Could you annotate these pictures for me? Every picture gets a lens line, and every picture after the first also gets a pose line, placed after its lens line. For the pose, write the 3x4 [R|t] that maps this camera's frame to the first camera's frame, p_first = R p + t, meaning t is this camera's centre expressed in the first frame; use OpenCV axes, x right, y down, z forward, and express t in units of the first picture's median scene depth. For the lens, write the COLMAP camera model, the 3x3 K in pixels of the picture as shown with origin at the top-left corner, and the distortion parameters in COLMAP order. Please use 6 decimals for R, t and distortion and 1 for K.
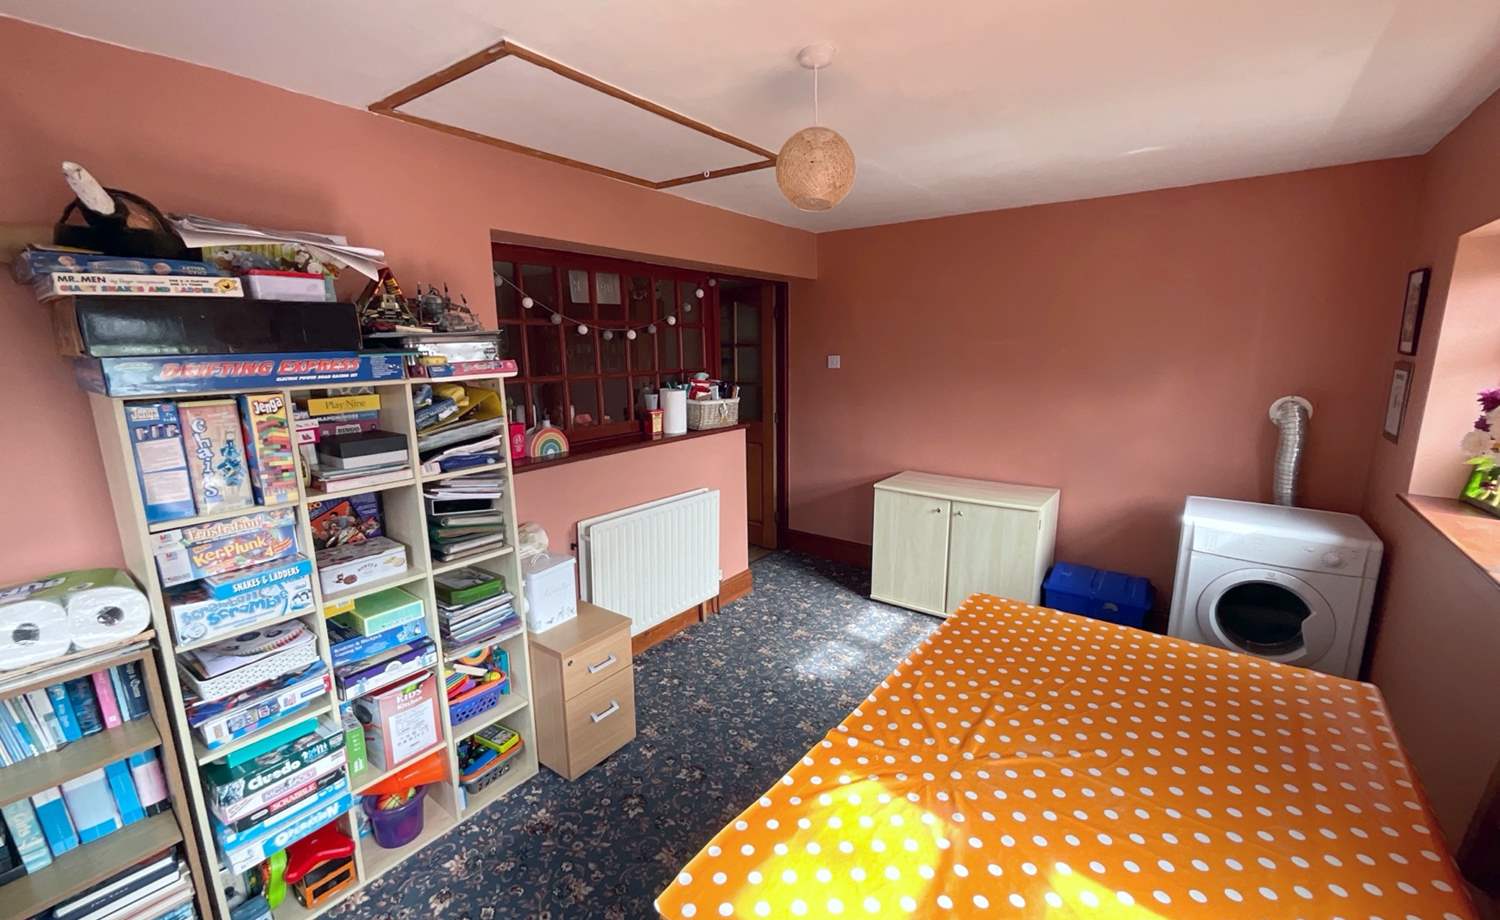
lens RADIAL K [[608.9, 0, 751.4], [0, 608.9, 457.1], [0, 0, 1]] dist [-0.002564, 0.000844]
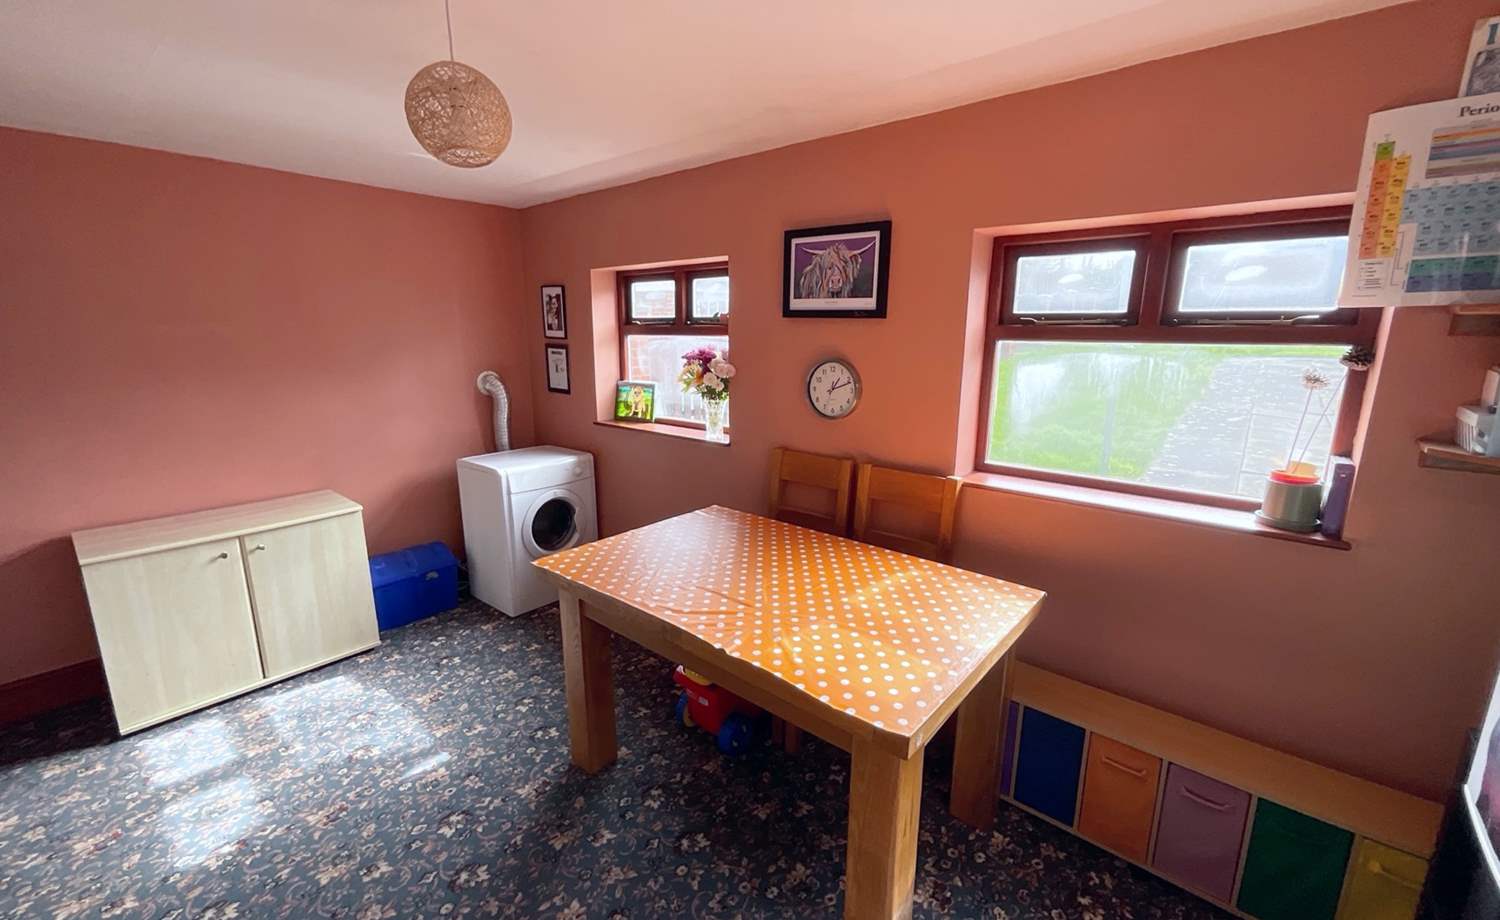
lens RADIAL K [[608.9, 0, 747.9], [0, 608.9, 460.5], [0, 0, 1]] dist [-0.002564, 0.000844]
pose [[0.055411, -0.199108, 0.978410, -0.393233], [0.182701, 0.965393, 0.186112, -0.049819], [-0.981606, 0.168443, 0.089871, 0.317920]]
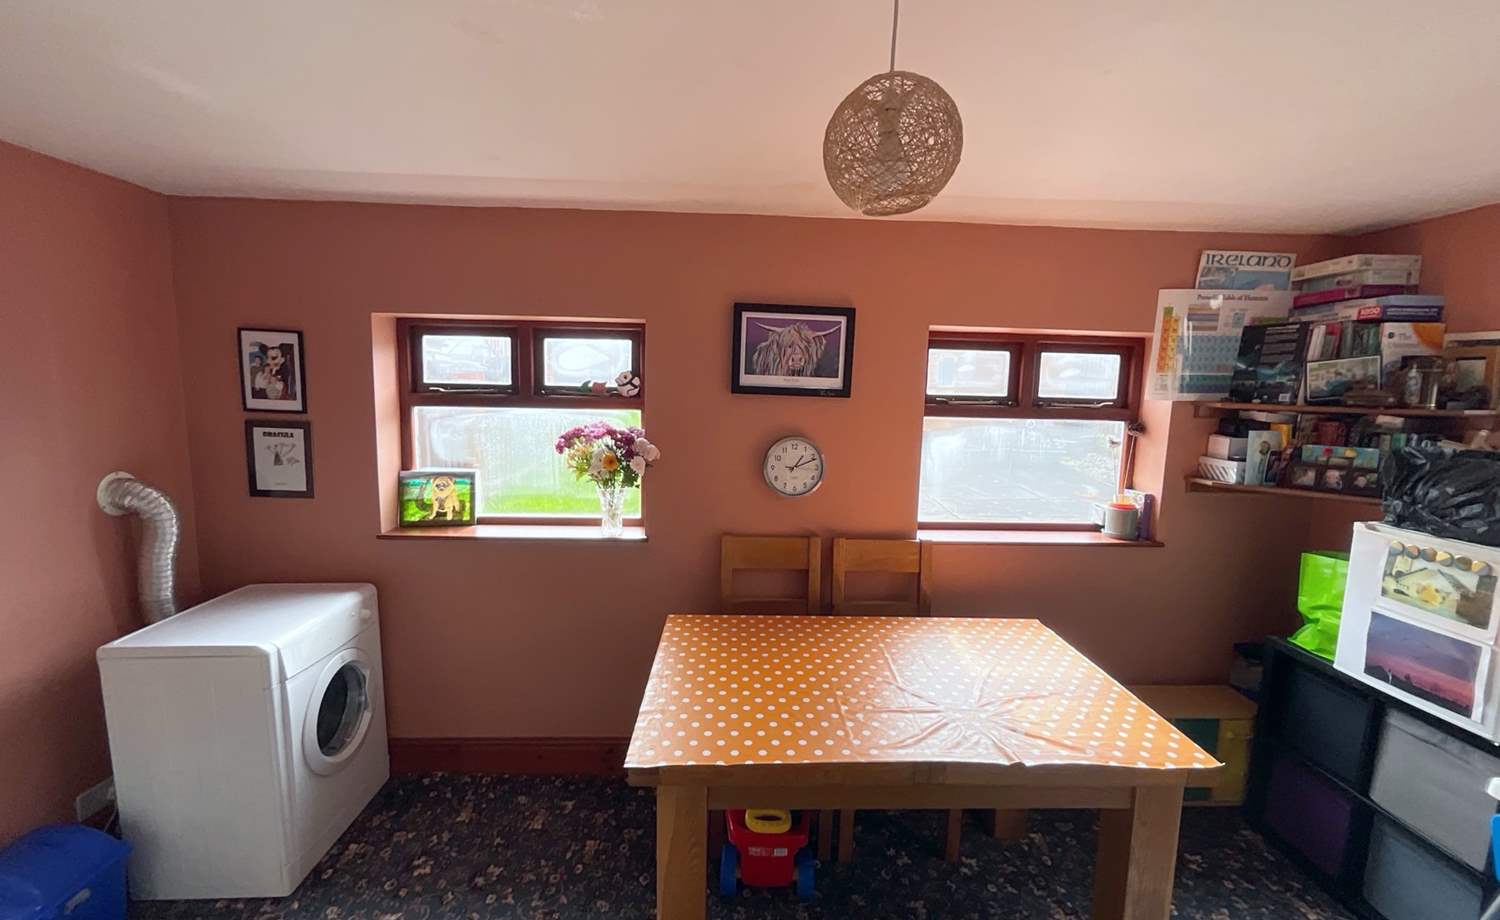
lens RADIAL K [[608.9, 0, 748.7], [0, 608.9, 459.5], [0, 0, 1]] dist [-0.002564, 0.000844]
pose [[-0.638176, -0.096886, 0.763770, -0.144084], [0.129275, 0.964480, 0.230363, -0.169668], [-0.758959, 0.245749, -0.602983, 0.783412]]
